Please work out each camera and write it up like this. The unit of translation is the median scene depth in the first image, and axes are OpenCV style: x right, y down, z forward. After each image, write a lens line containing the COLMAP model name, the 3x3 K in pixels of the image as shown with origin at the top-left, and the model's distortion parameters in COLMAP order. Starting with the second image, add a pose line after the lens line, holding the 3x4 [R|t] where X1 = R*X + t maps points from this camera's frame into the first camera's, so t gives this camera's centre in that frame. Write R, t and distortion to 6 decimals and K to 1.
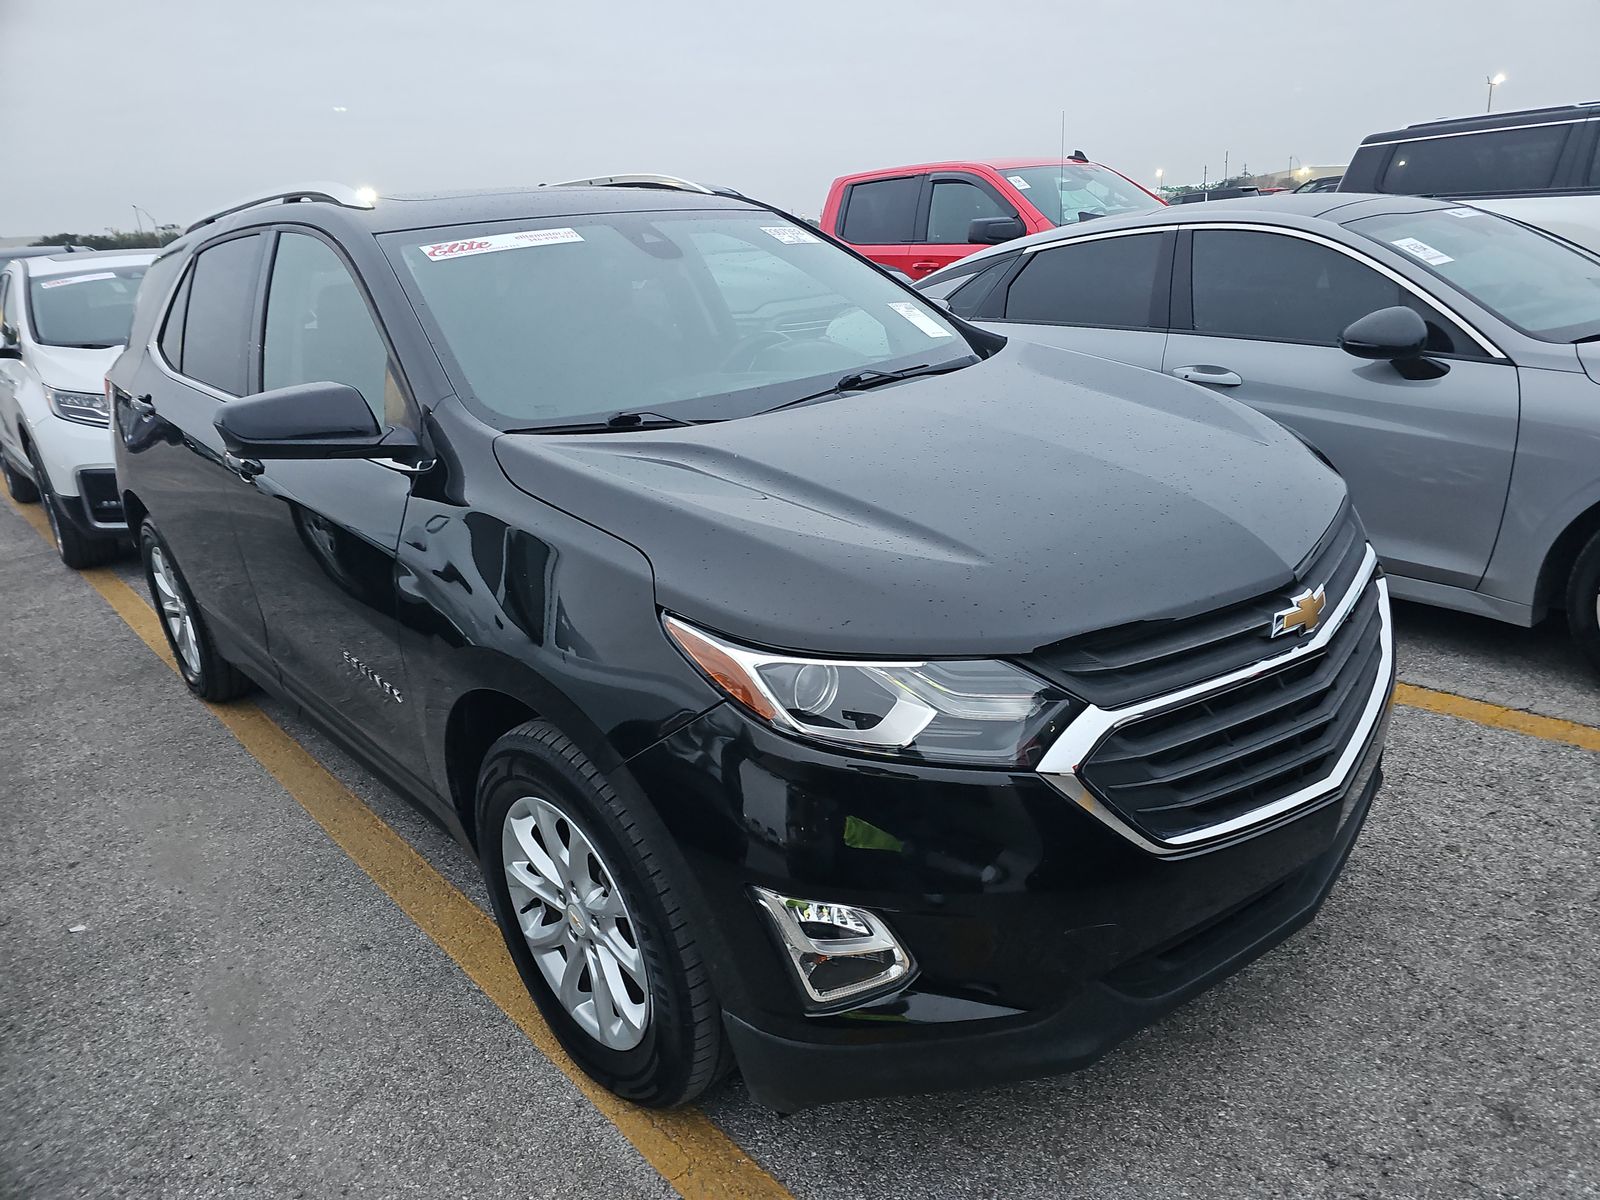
lens RADIAL K [[1065.8, 0, 827.8], [0, 1065.8, 601.6], [0, 0, 1]] dist [0.064223, -0.070024]
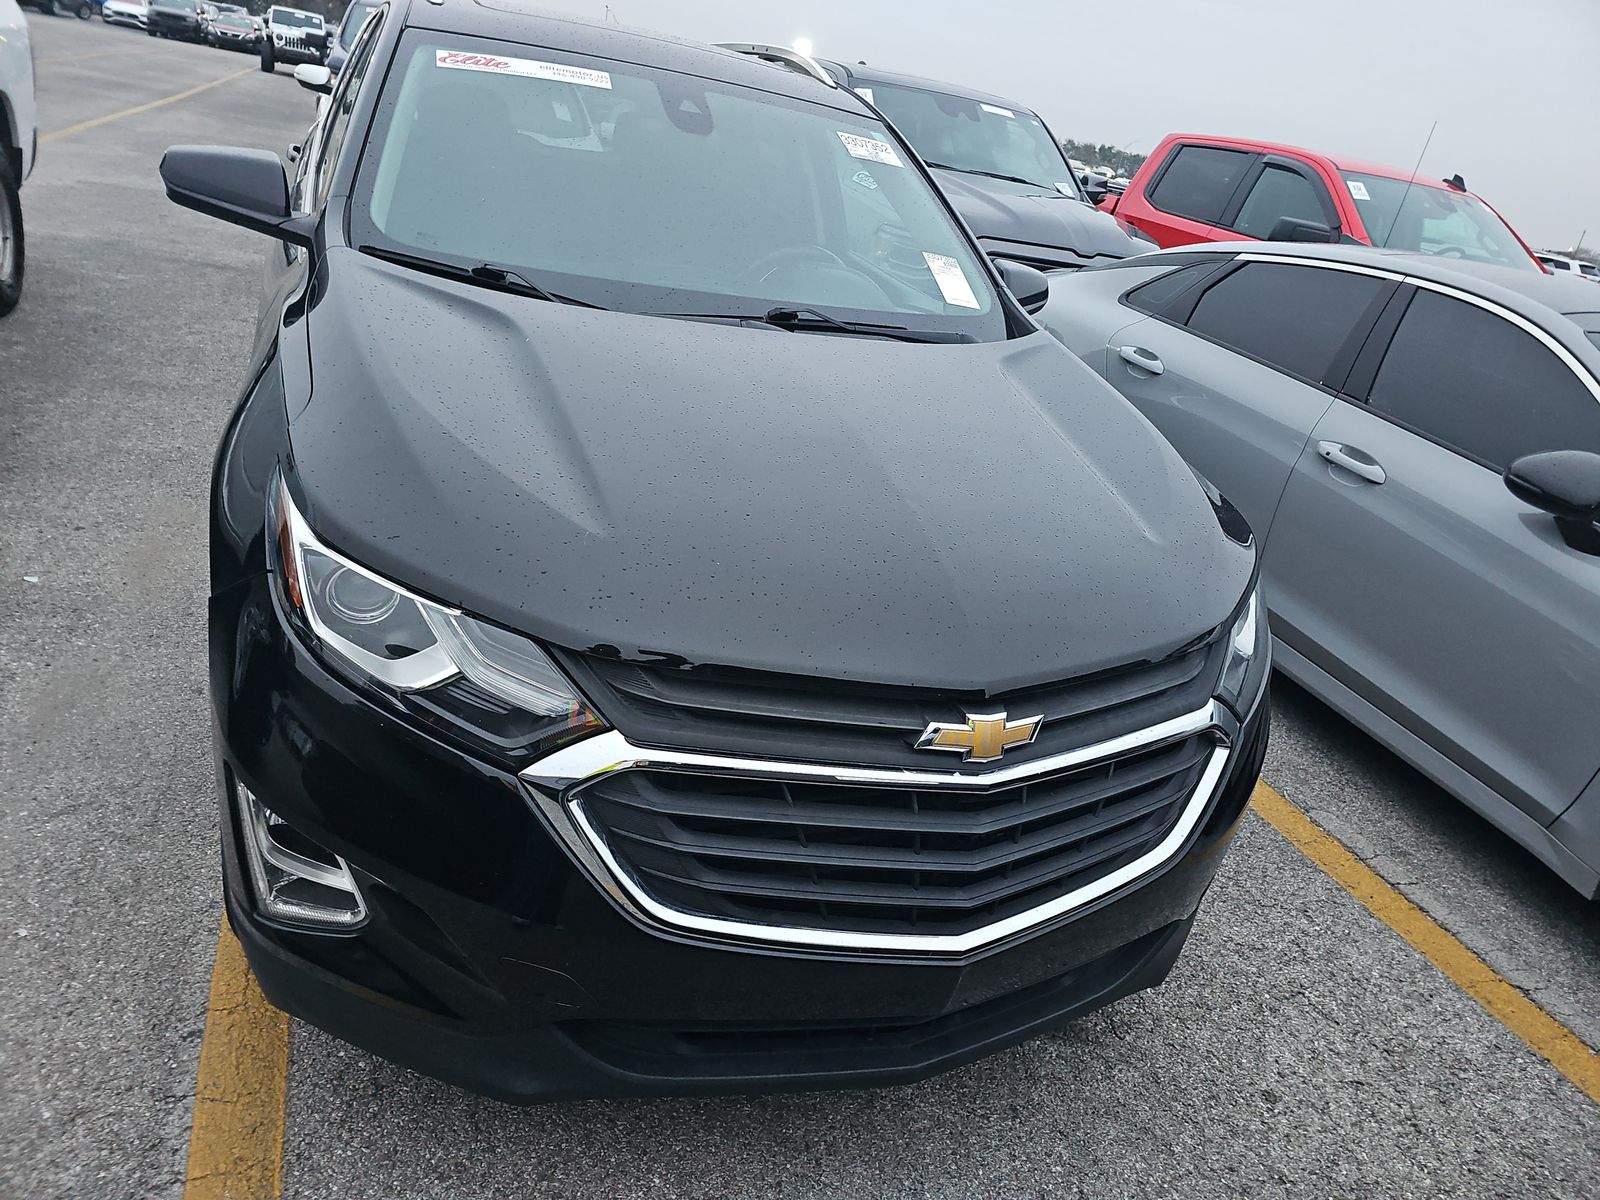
lens RADIAL K [[1065.8, 0, 827.8], [0, 1065.8, 601.6], [0, 0, 1]] dist [0.064223, -0.070024]
pose [[0.898590, 0.364542, -0.244226, 0.352234], [-0.347254, 0.931051, 0.112062, -0.094631], [0.268238, -0.015889, 0.963222, 0.142610]]
